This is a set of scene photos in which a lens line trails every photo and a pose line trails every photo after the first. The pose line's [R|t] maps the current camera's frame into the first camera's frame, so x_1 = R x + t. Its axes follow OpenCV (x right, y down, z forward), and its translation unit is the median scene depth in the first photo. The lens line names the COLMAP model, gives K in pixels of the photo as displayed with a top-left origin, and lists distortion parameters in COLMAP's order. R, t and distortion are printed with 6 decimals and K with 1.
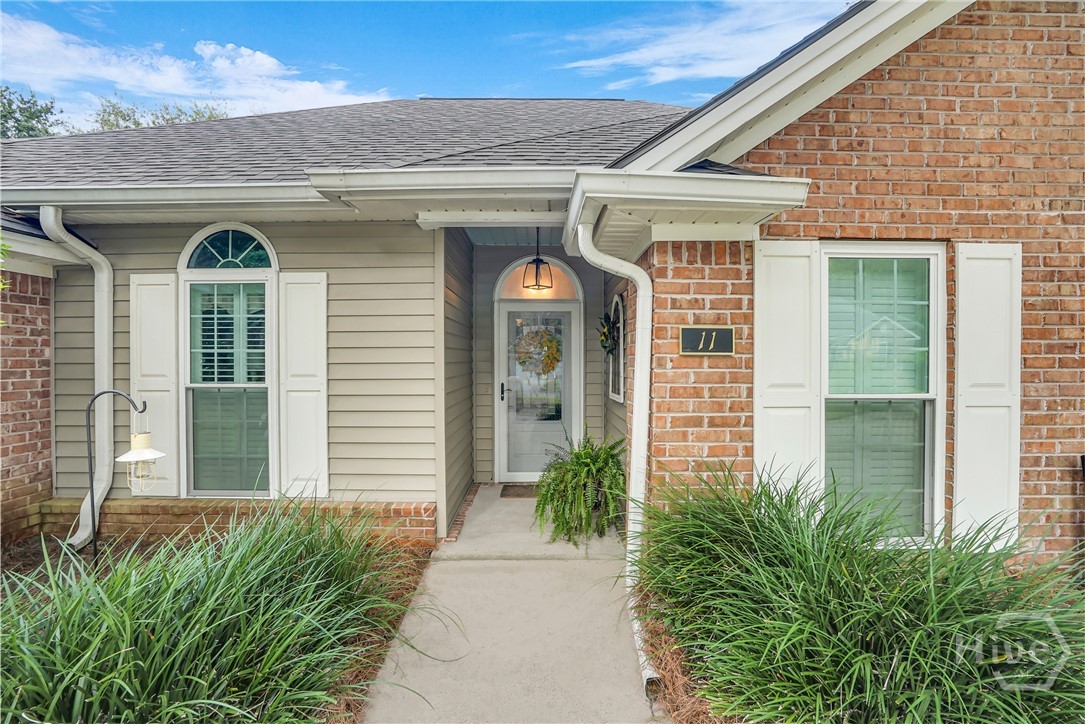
lens RADIAL K [[505.1, 0, 544.6], [0, 505.1, 360.7], [0, 0, 1]] dist [-0.057683, 0.024491]
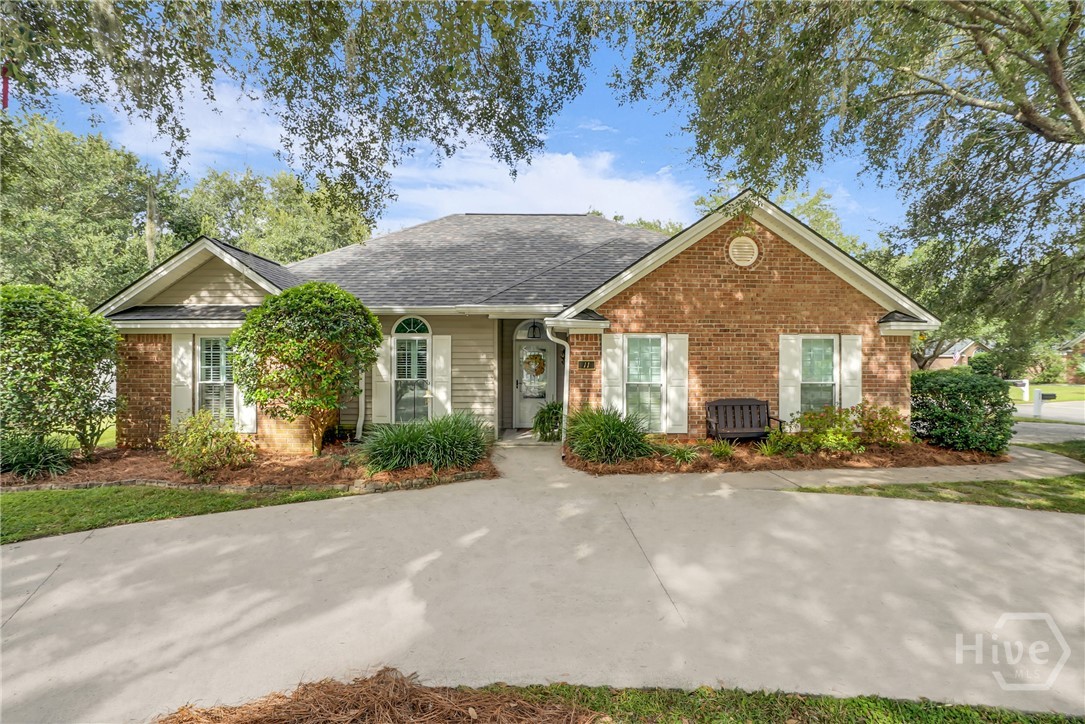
lens RADIAL K [[505.1, 0, 544.6], [0, 505.1, 360.7], [0, 0, 1]] dist [-0.057683, 0.024491]
pose [[0.999916, 0.002751, 0.012696, 0.013070], [-0.002747, 0.999996, -0.000349, -0.052225], [-0.012697, 0.000314, 0.999919, -1.741777]]
